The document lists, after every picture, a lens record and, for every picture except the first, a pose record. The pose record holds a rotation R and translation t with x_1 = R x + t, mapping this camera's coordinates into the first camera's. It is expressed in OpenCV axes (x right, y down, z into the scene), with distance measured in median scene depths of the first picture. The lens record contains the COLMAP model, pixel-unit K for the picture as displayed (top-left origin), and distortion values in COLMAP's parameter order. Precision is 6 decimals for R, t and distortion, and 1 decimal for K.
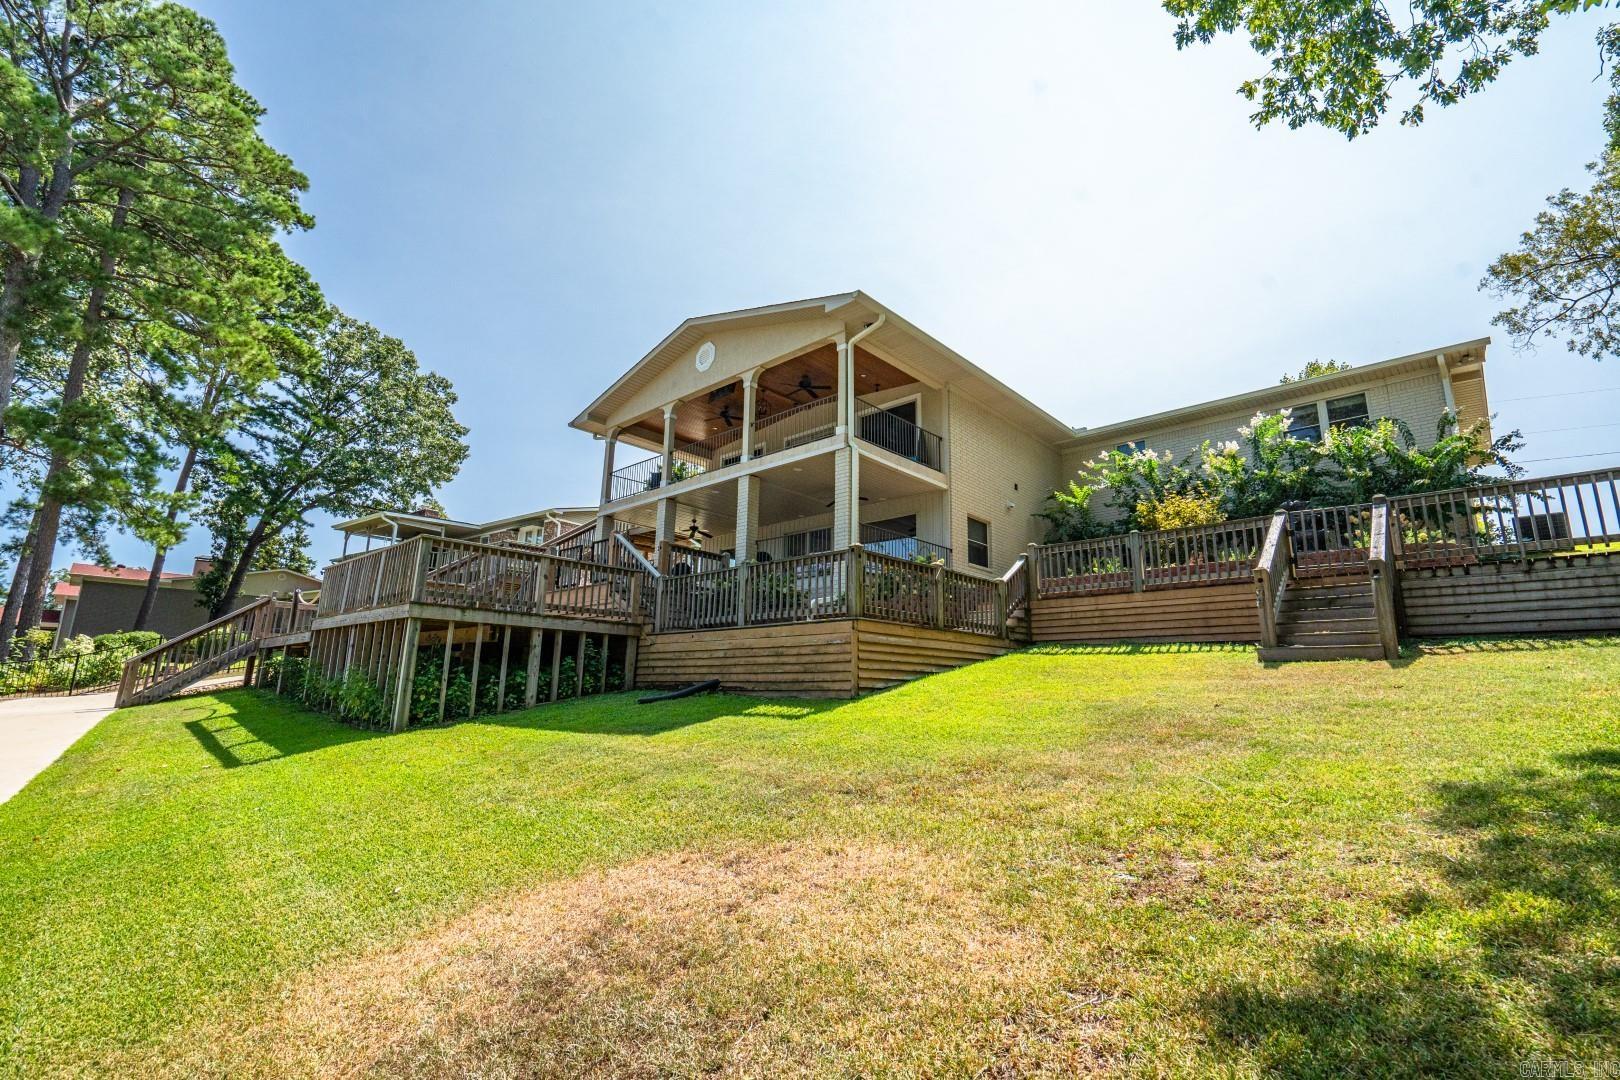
lens RADIAL K [[740.8, 0, 809.6], [0, 740.8, 541.6], [0, 0, 1]] dist [-0.001371, 0.001005]
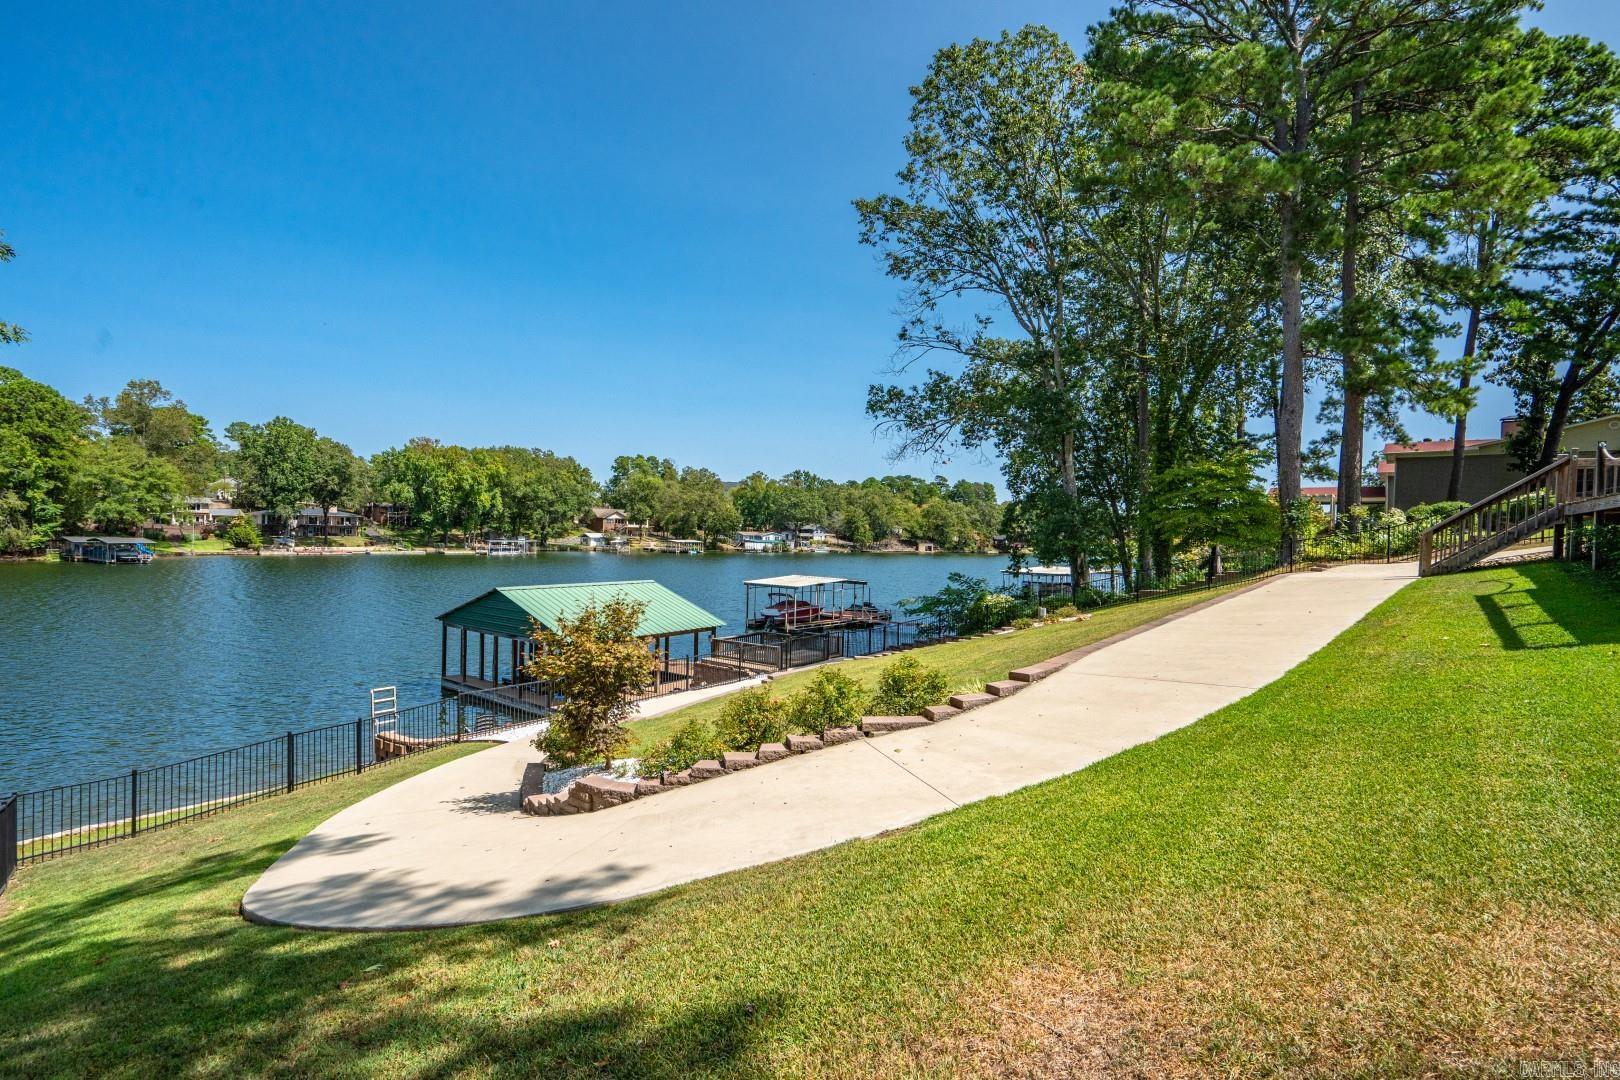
lens RADIAL K [[734.4, 0, 814.5], [0, 734.4, 539.8], [0, 0, 1]] dist [-0.001716, 0.001199]
pose [[0.096768, -0.006033, -0.995289, 0.020319], [0.183892, 0.982874, 0.011921, 0.000293], [0.978172, -0.184179, 0.096220, 0.040235]]
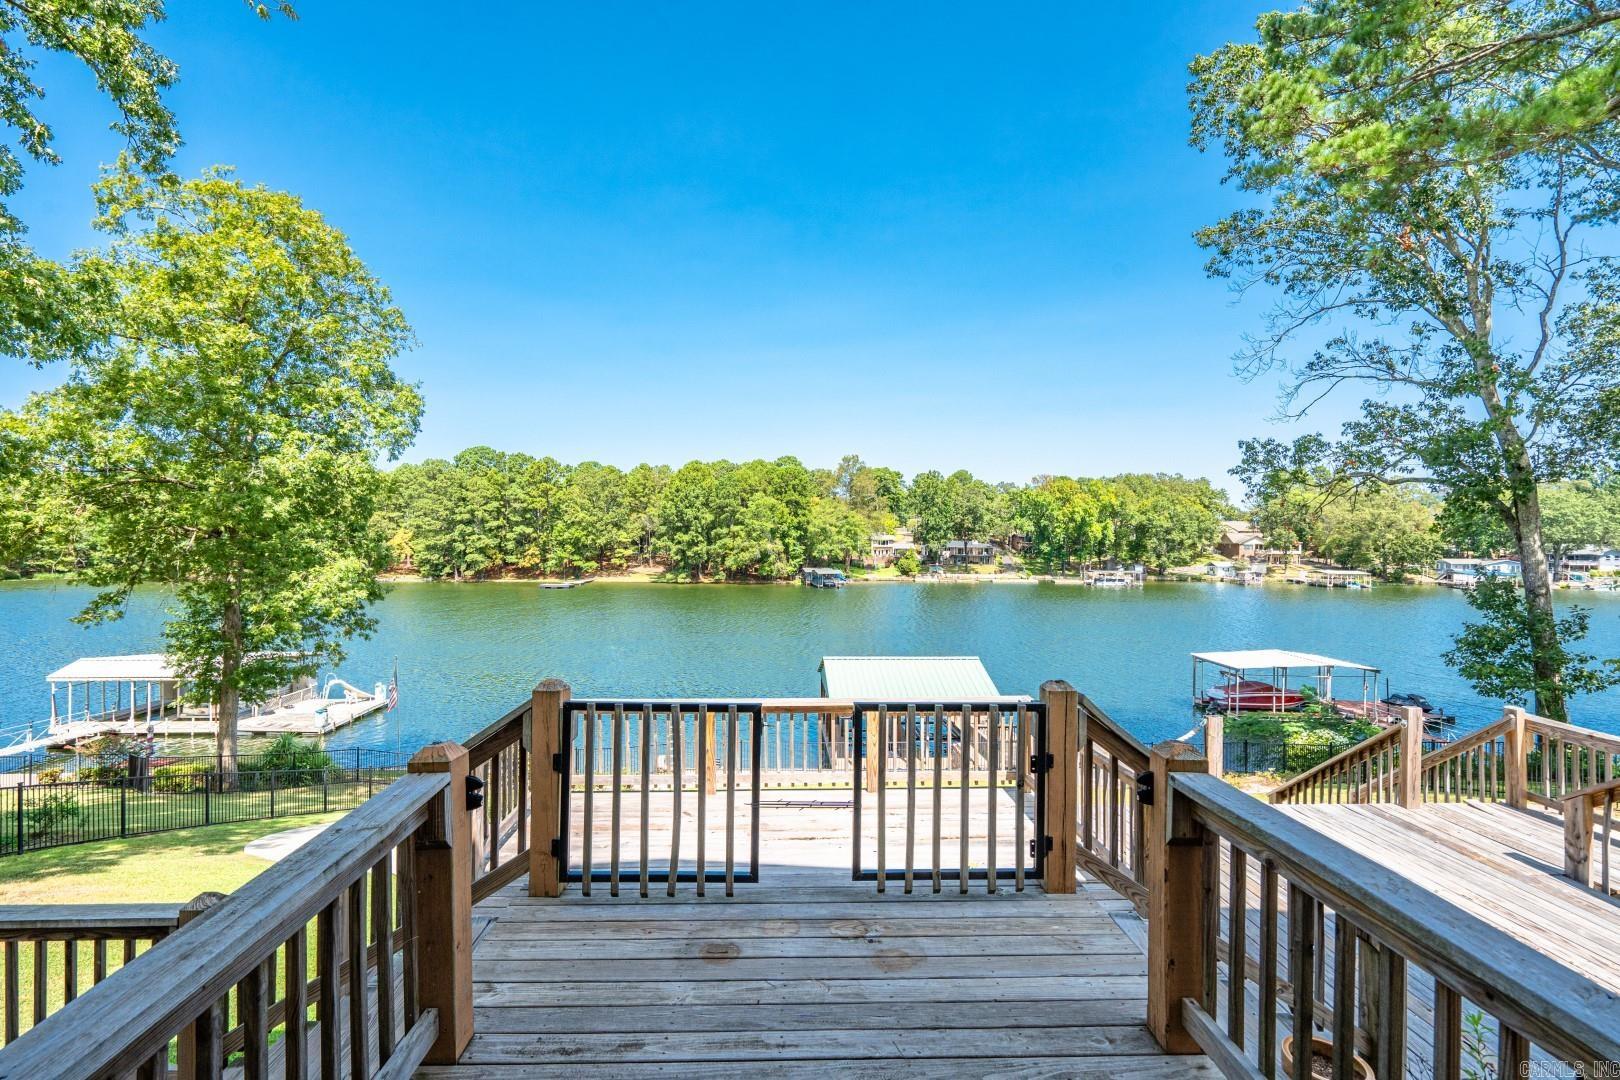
lens RADIAL K [[735.8, 0, 796.4], [0, 735.8, 537.8], [0, 0, 1]] dist [-0.000873, 0.001034]
pose [[-0.709041, -0.025686, -0.704699, -0.101754], [0.123570, 0.979347, -0.160029, -0.009398], [0.694256, -0.200547, -0.691224, 0.859060]]
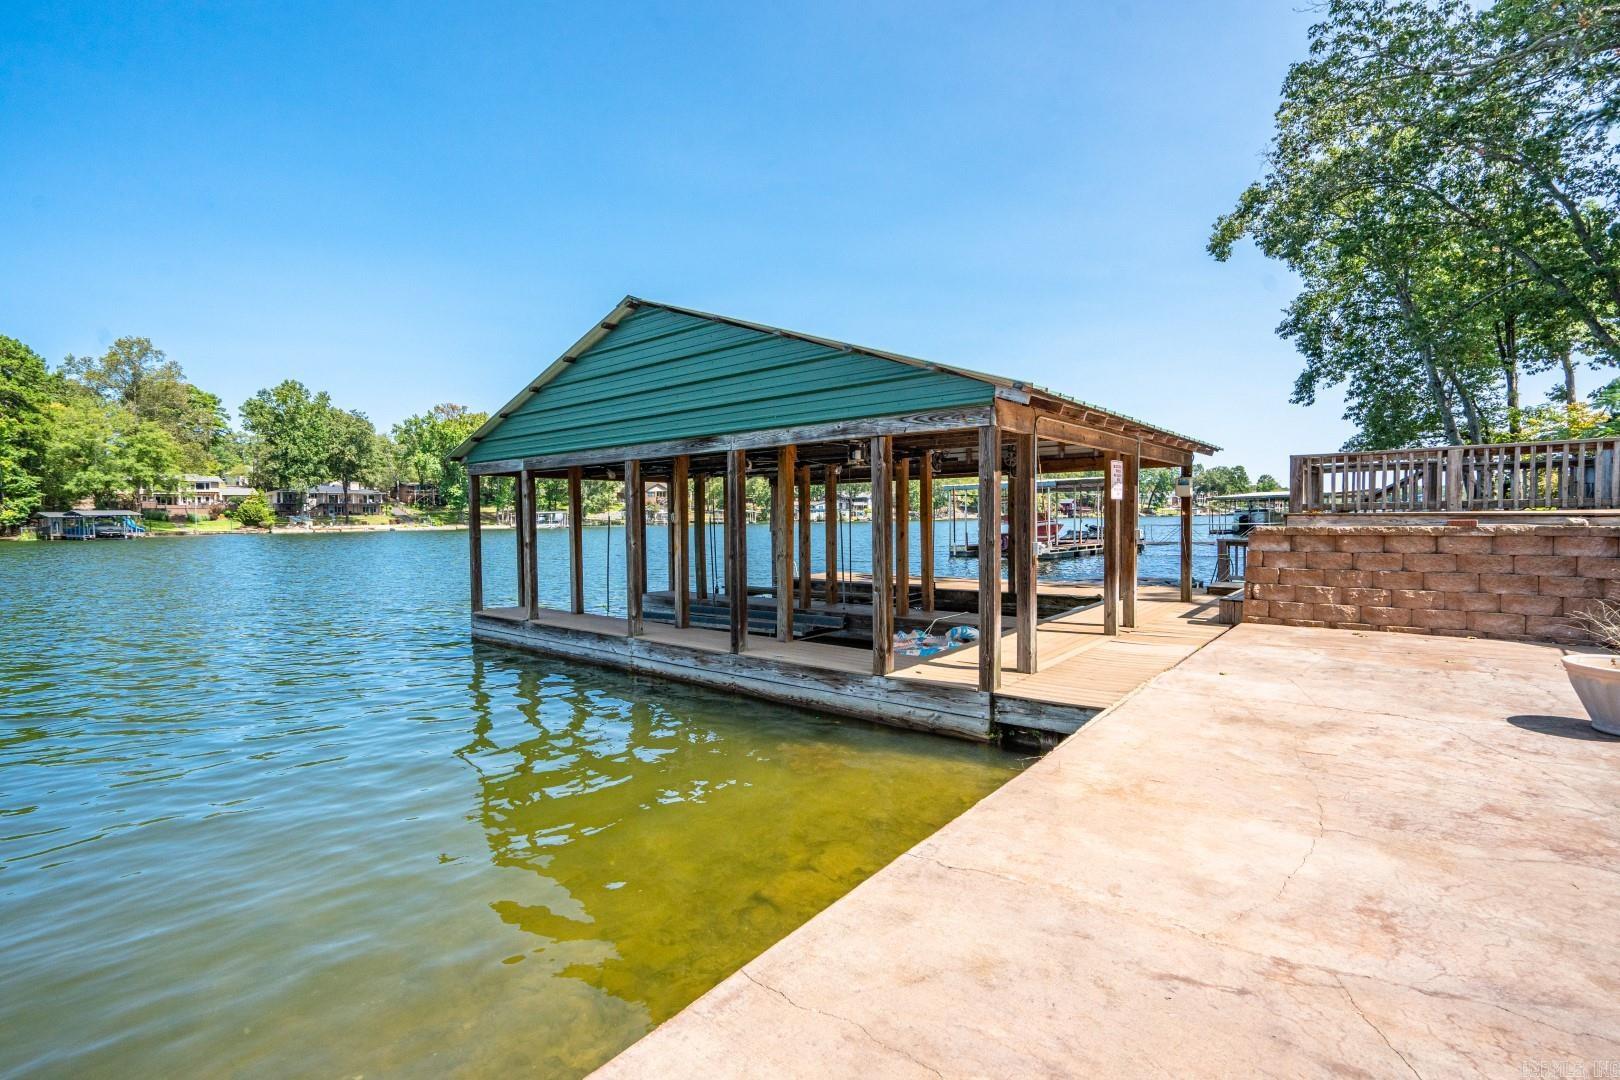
lens RADIAL K [[738.0, 0, 810.0], [0, 738.0, 540.0], [0, 0, 1]] dist [0.004282, -0.000534]
pose [[0.053796, 0.013197, -0.998465, -1.025047], [0.217886, 0.975663, 0.024635, 0.151391], [0.974490, -0.218877, 0.049612, -0.399511]]
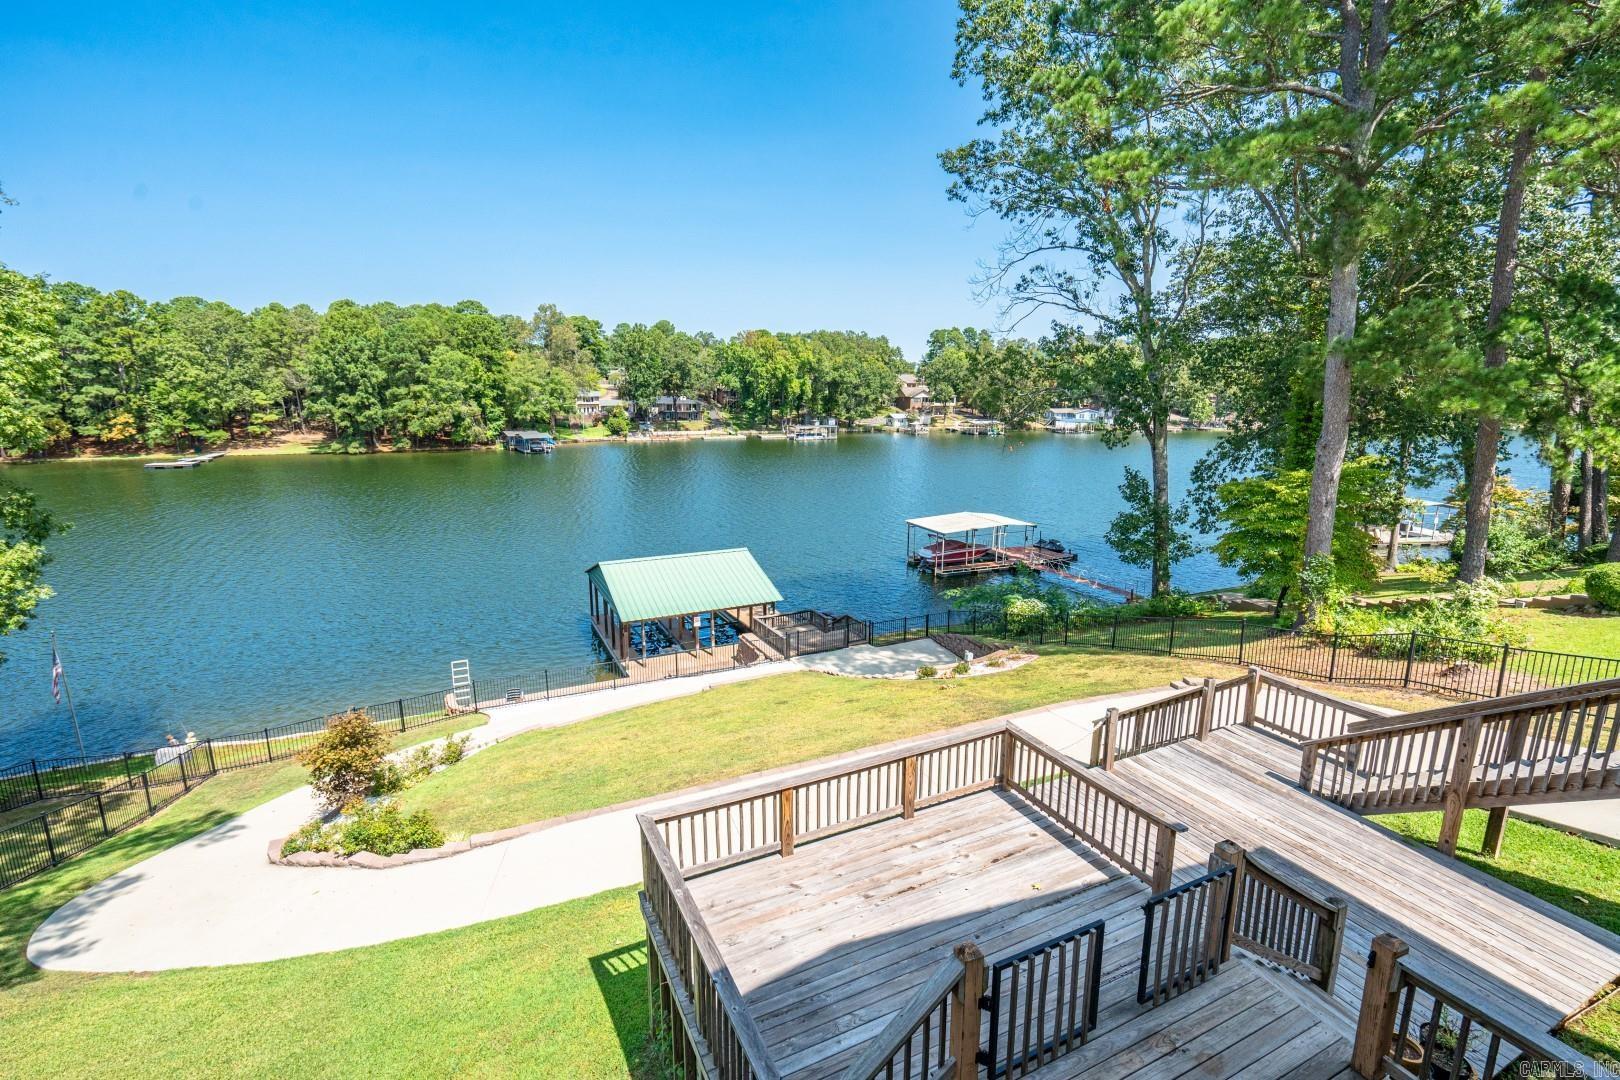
lens RADIAL K [[737.6, 0, 807.9], [0, 737.6, 534.7], [0, 0, 1]] dist [-0.009445, 0.008003]
pose [[-0.361256, 0.162508, -0.918197, 0.022412], [0.180774, 0.978221, 0.102007, -0.166607], [0.914776, -0.129135, -0.382765, 0.748929]]
